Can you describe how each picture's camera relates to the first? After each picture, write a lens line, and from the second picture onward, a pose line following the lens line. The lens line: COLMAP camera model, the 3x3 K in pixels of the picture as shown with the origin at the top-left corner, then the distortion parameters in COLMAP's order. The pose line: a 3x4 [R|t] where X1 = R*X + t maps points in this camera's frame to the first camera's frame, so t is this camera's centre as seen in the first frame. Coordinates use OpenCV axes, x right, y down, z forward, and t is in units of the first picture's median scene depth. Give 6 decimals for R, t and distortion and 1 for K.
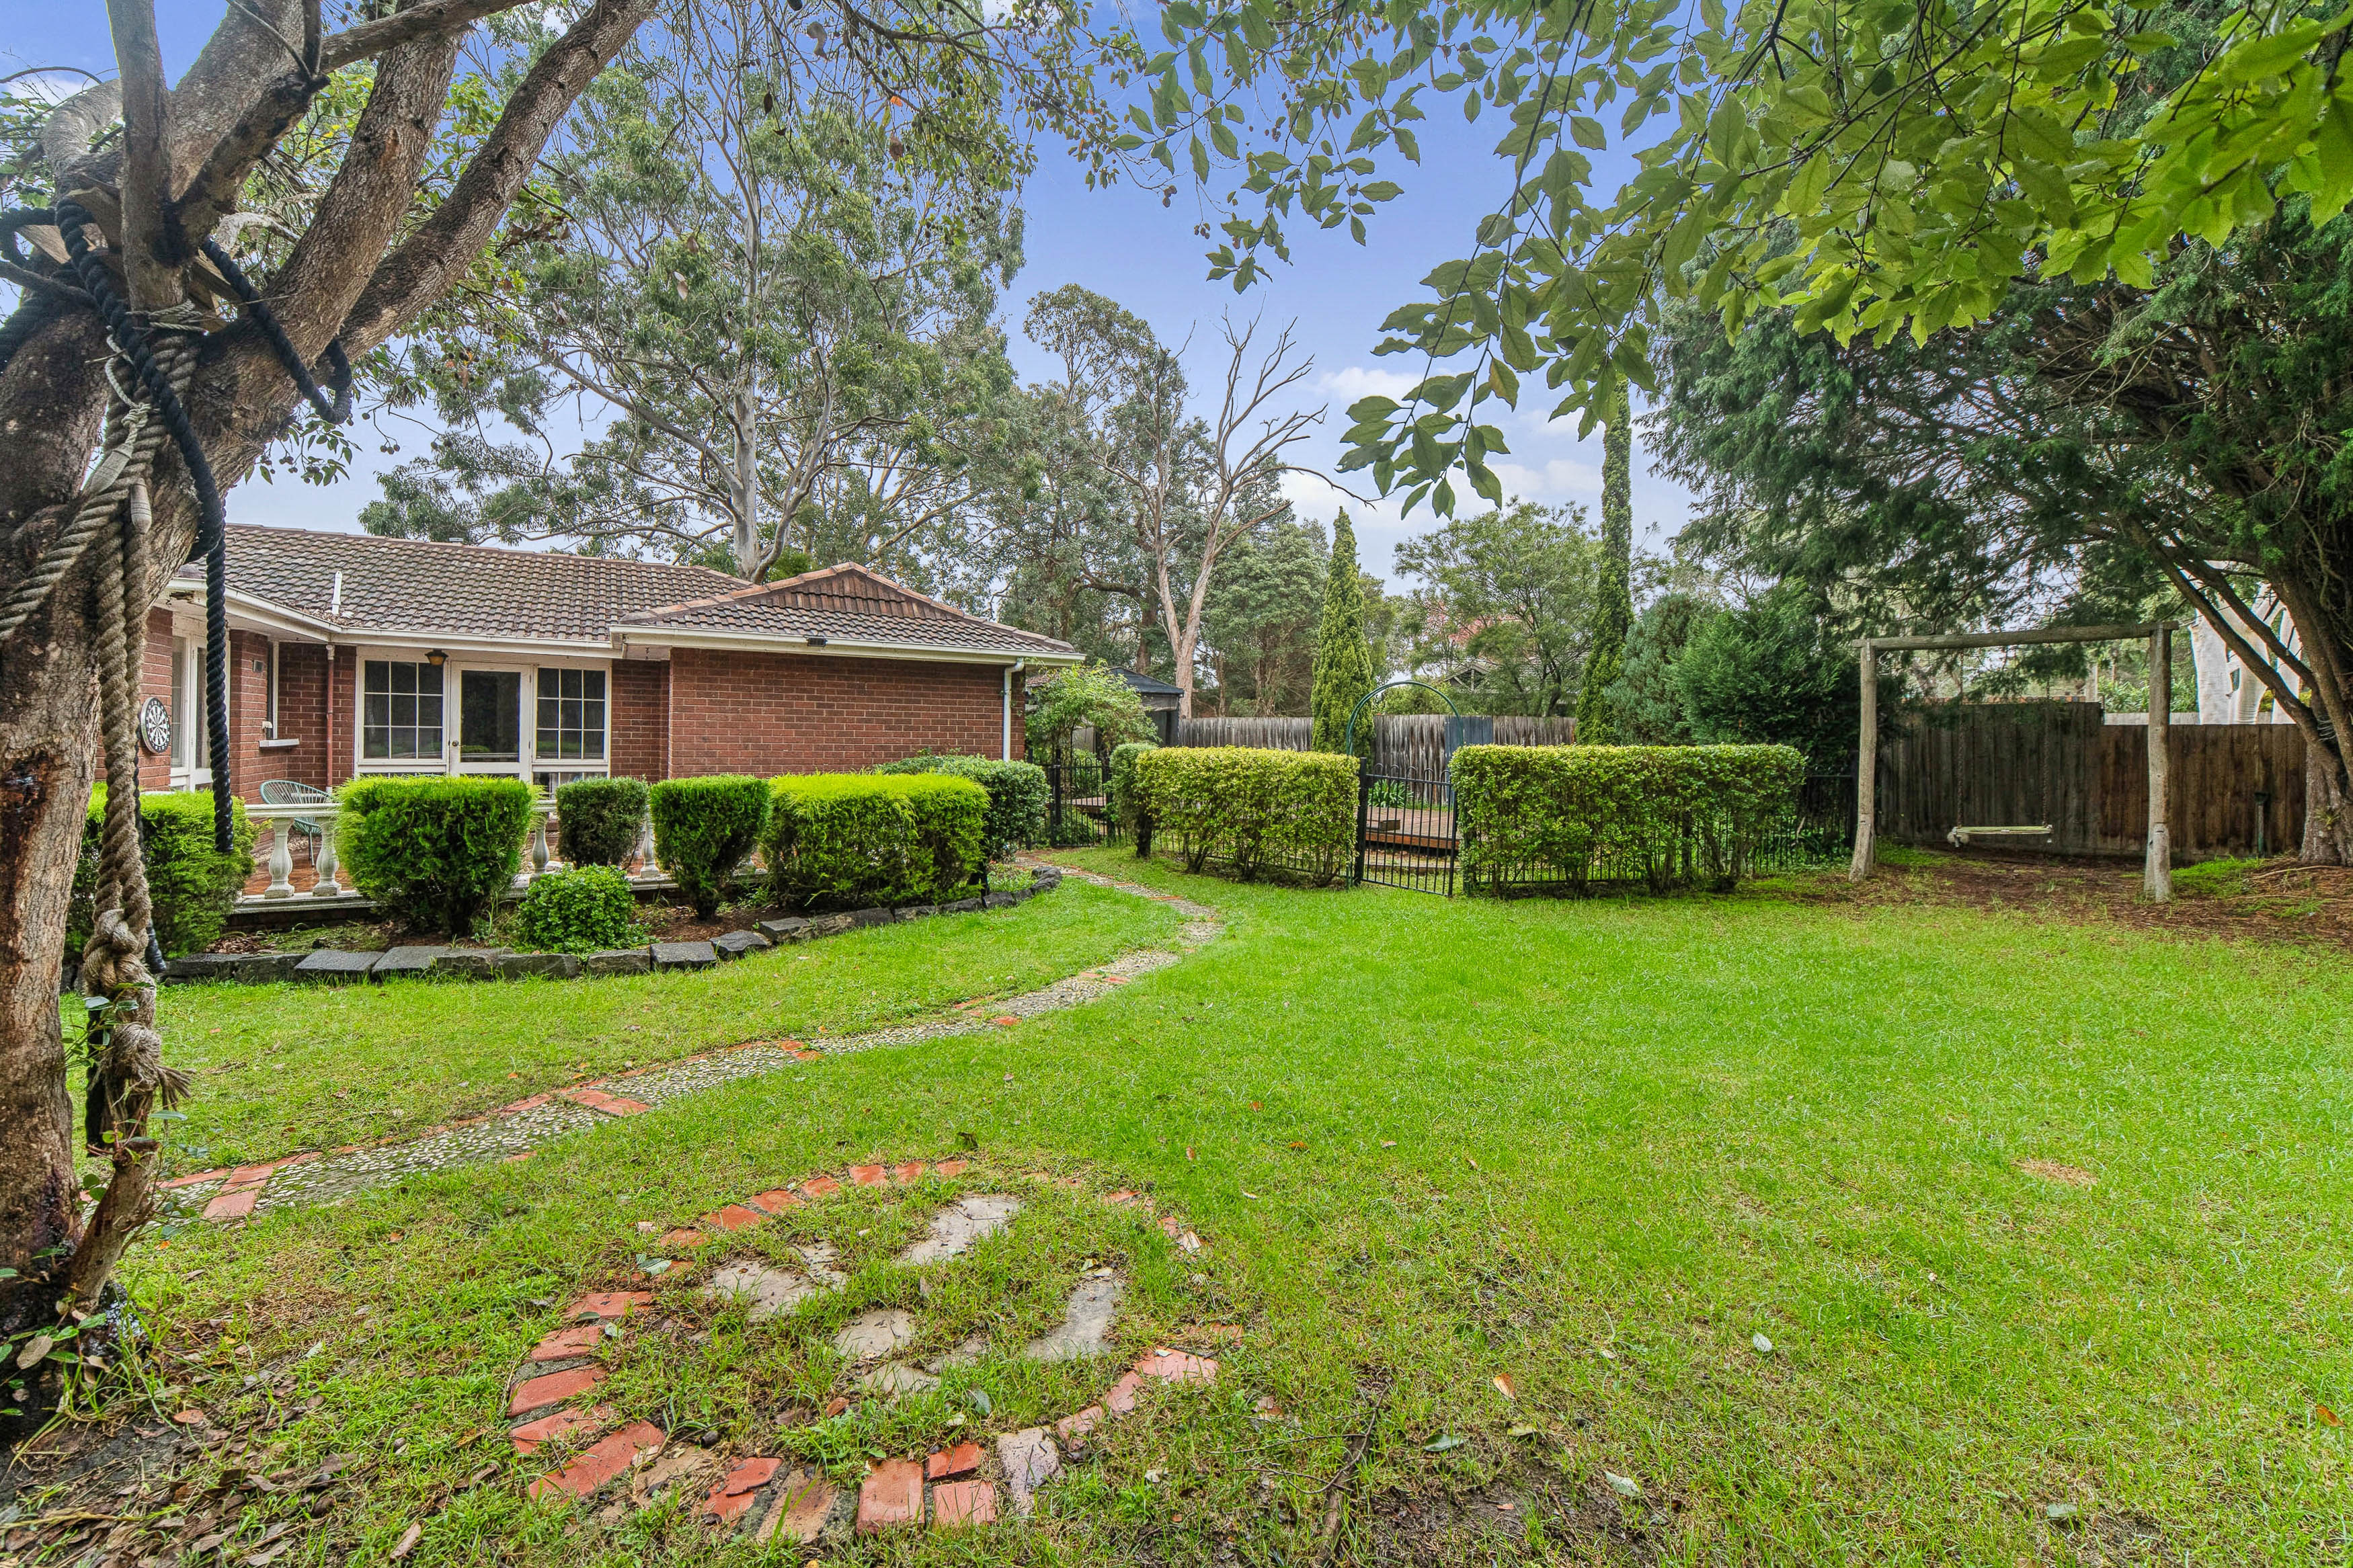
lens RADIAL K [[952.1, 0, 1171.6], [0, 952.1, 761.0], [0, 0, 1]] dist [-0.010078, 0.000150]
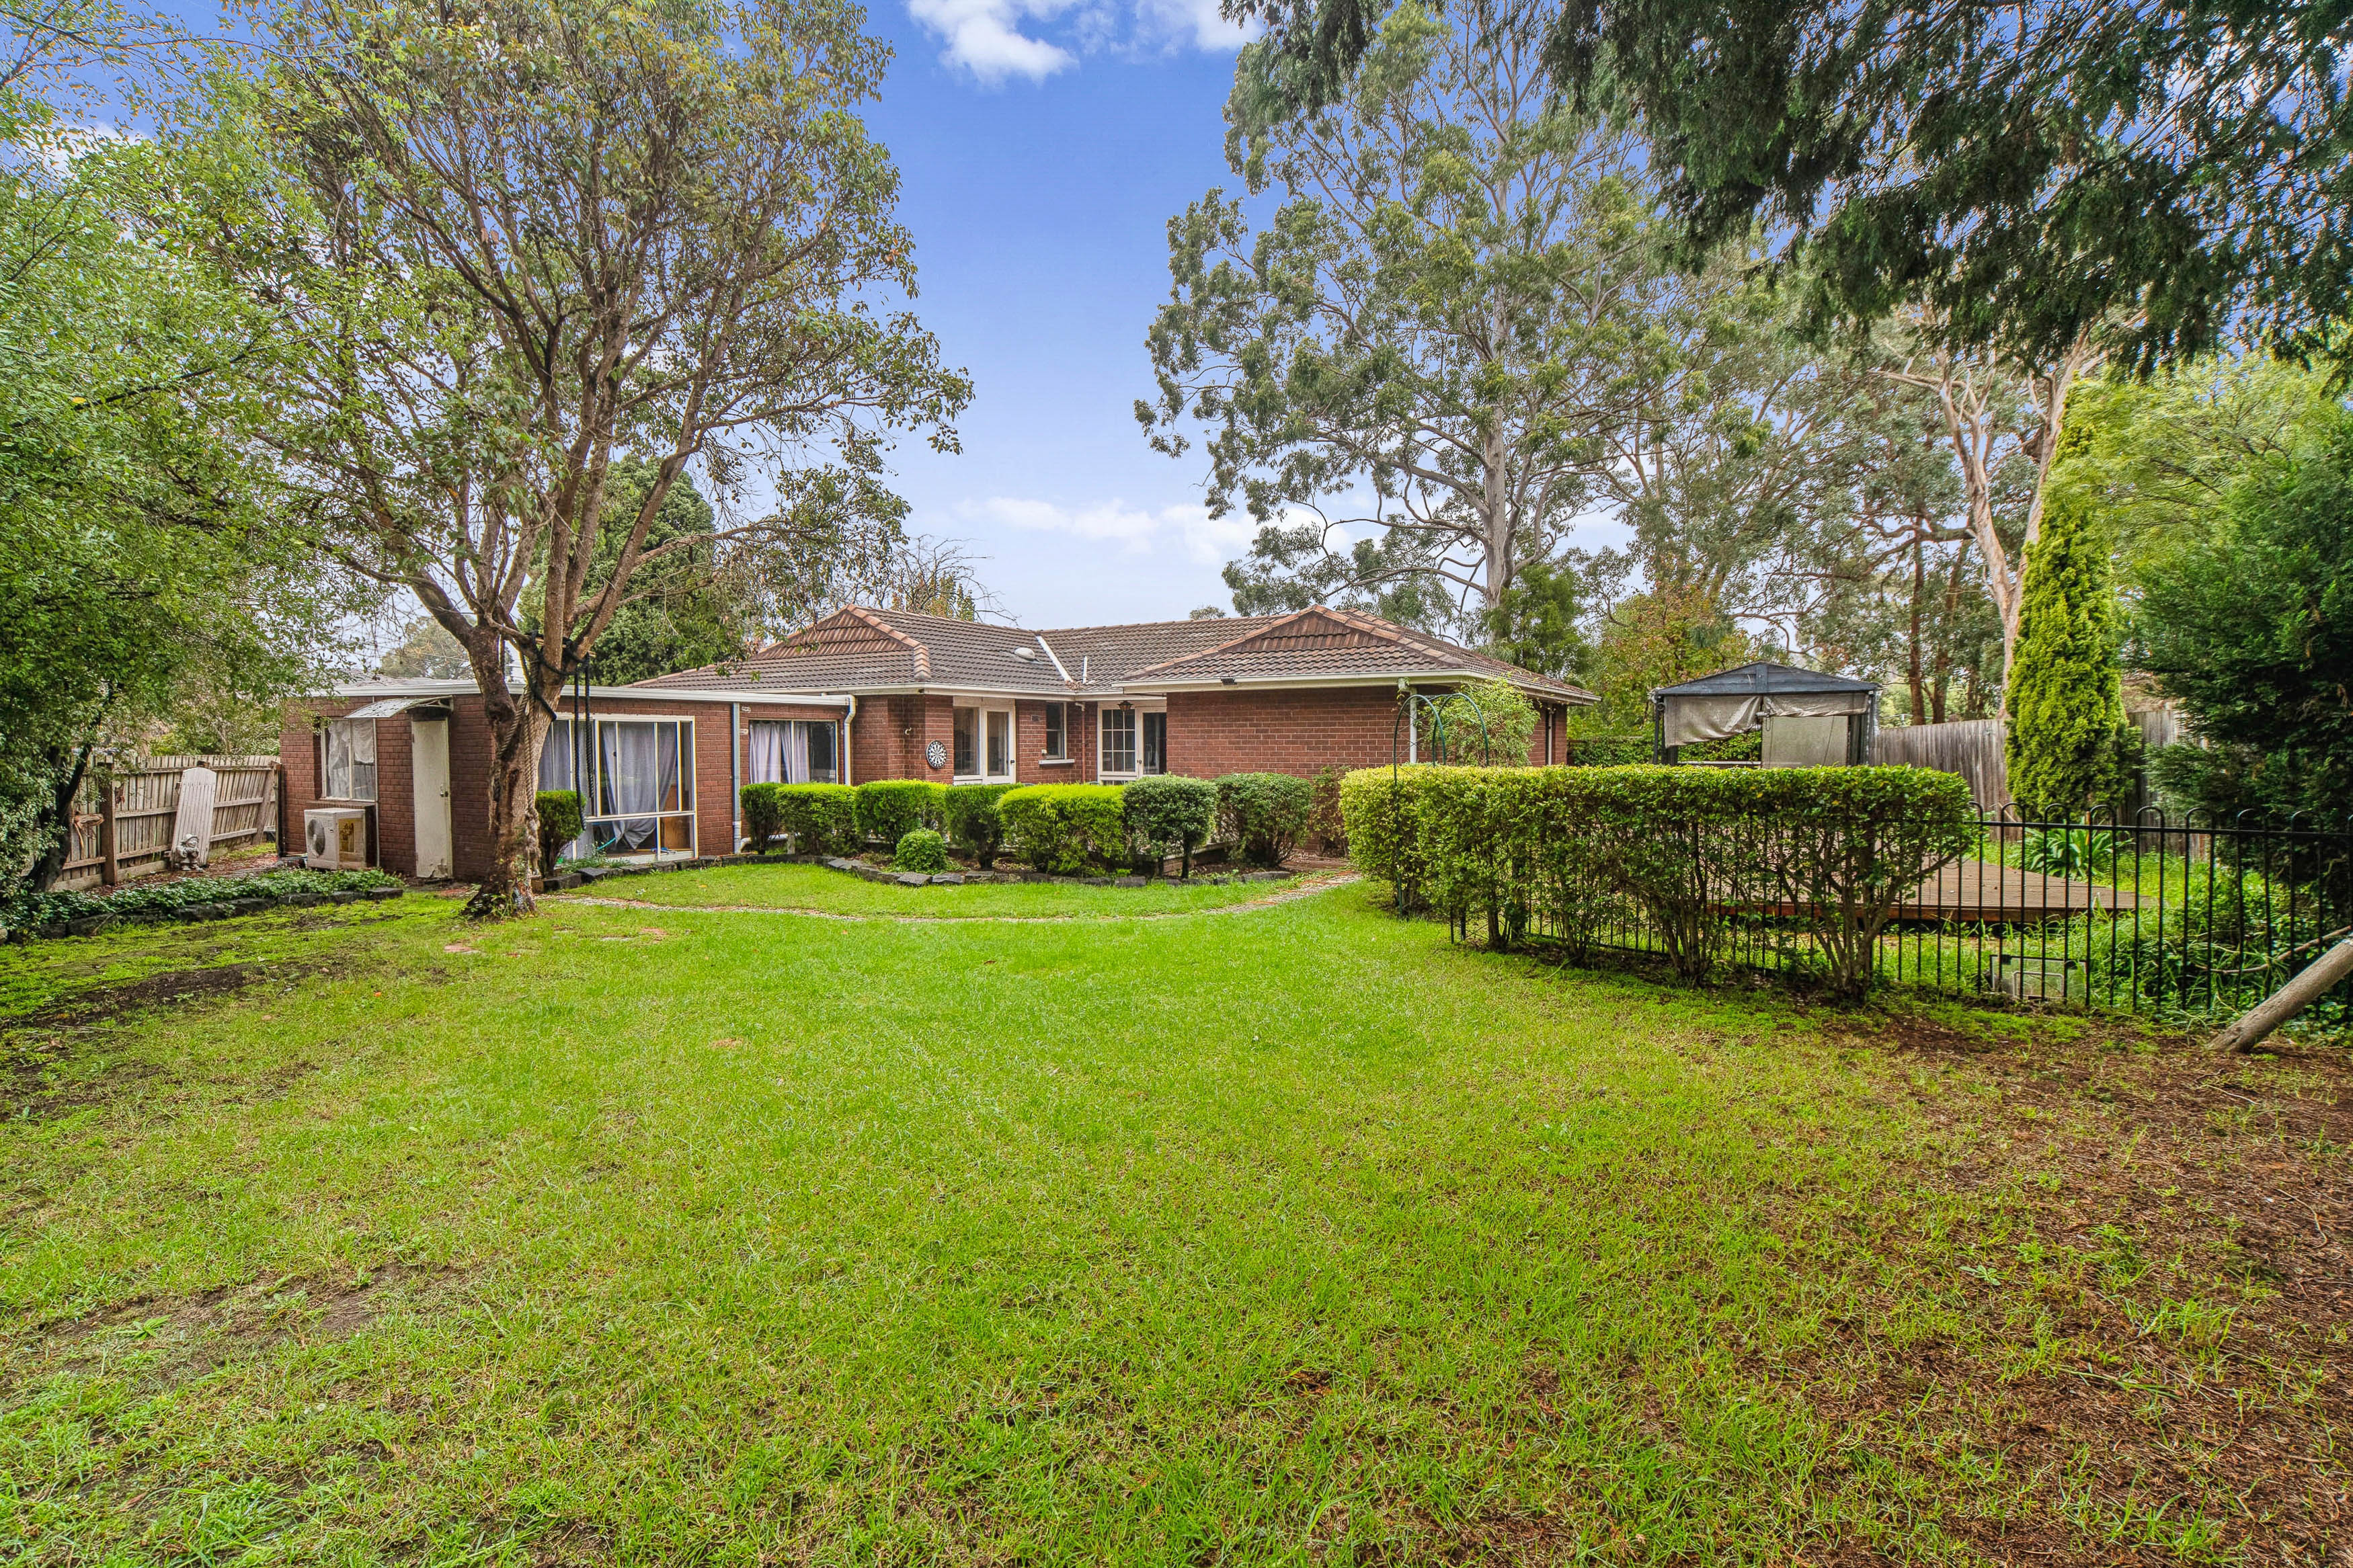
lens RADIAL K [[1095.6, 0, 1171.4], [0, 1095.6, 780.7], [0, 0, 1]] dist [0.000982, 0.000043]
pose [[0.474517, 0.014131, -0.880133, 0.788702], [-0.010639, 0.999890, 0.010318, -0.007034], [0.880182, 0.004468, 0.474615, 0.223743]]
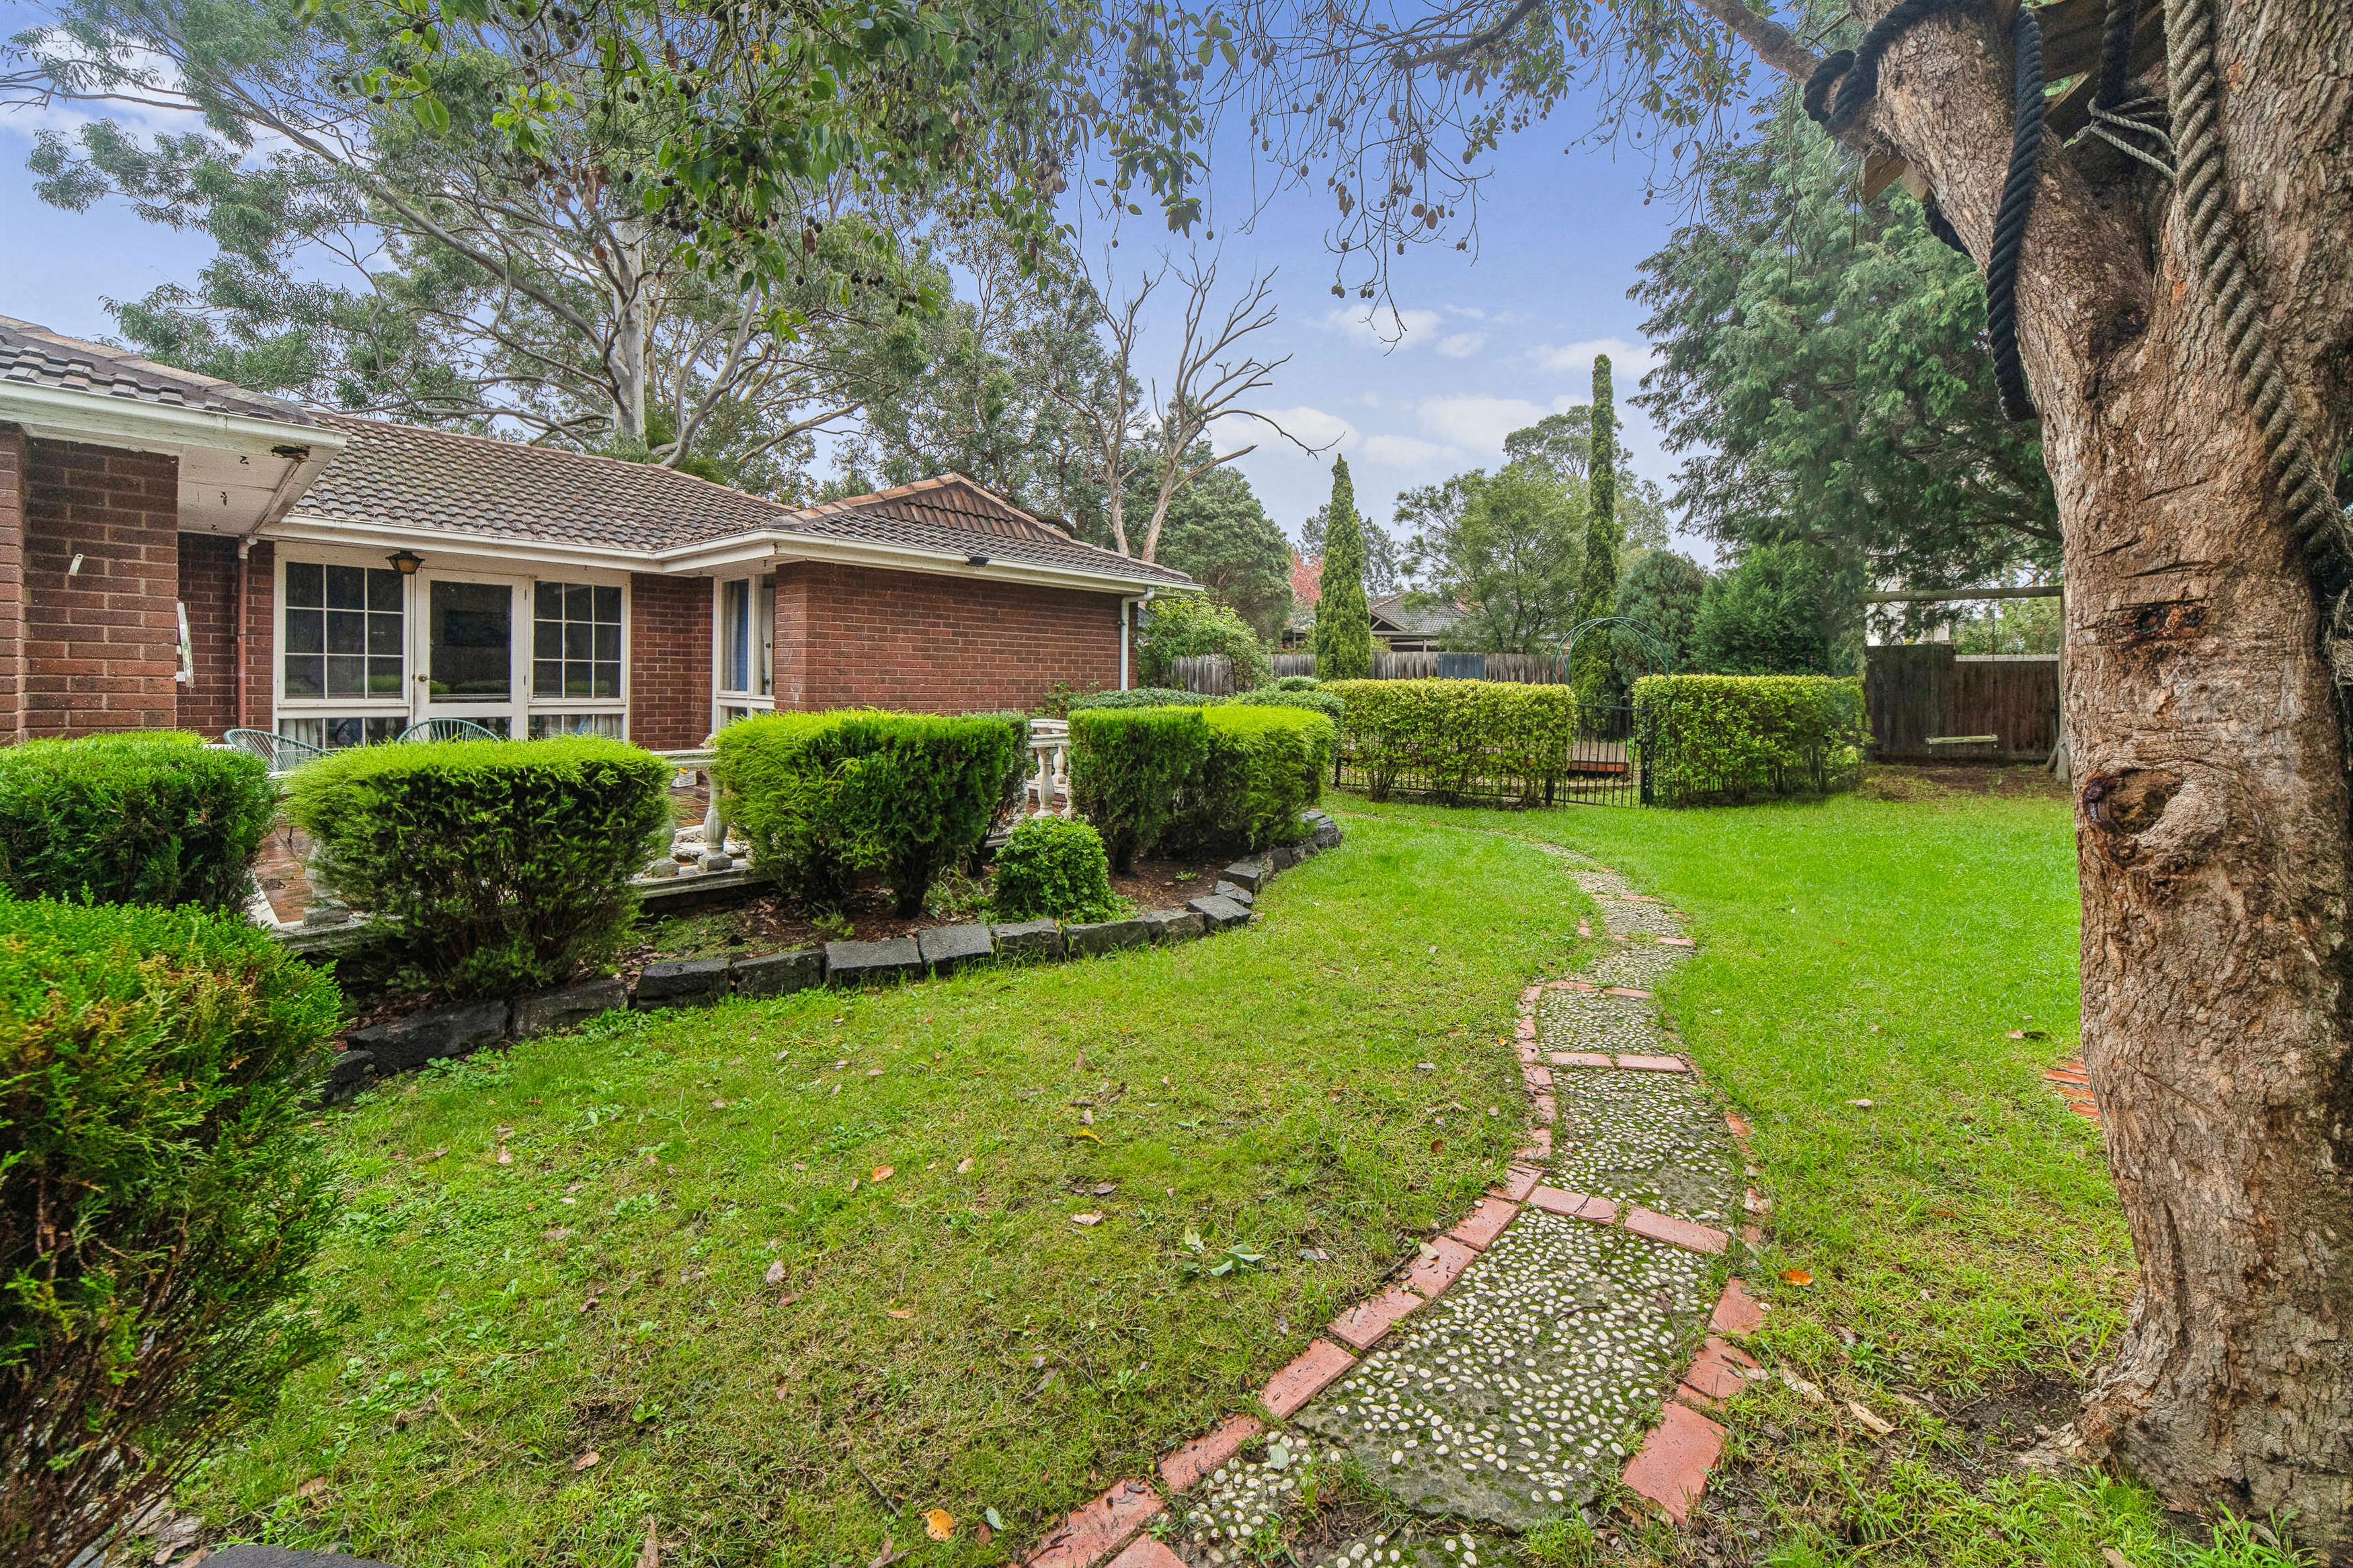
lens RADIAL K [[952.1, 0, 1196.2], [0, 952.1, 684.9], [0, 0, 1]] dist [-0.010078, 0.000150]
pose [[0.939958, -0.003714, 0.341270, -0.439784], [0.010501, 0.999782, -0.018045, 0.006644], [-0.341129, 0.020545, 0.939792, 0.094882]]
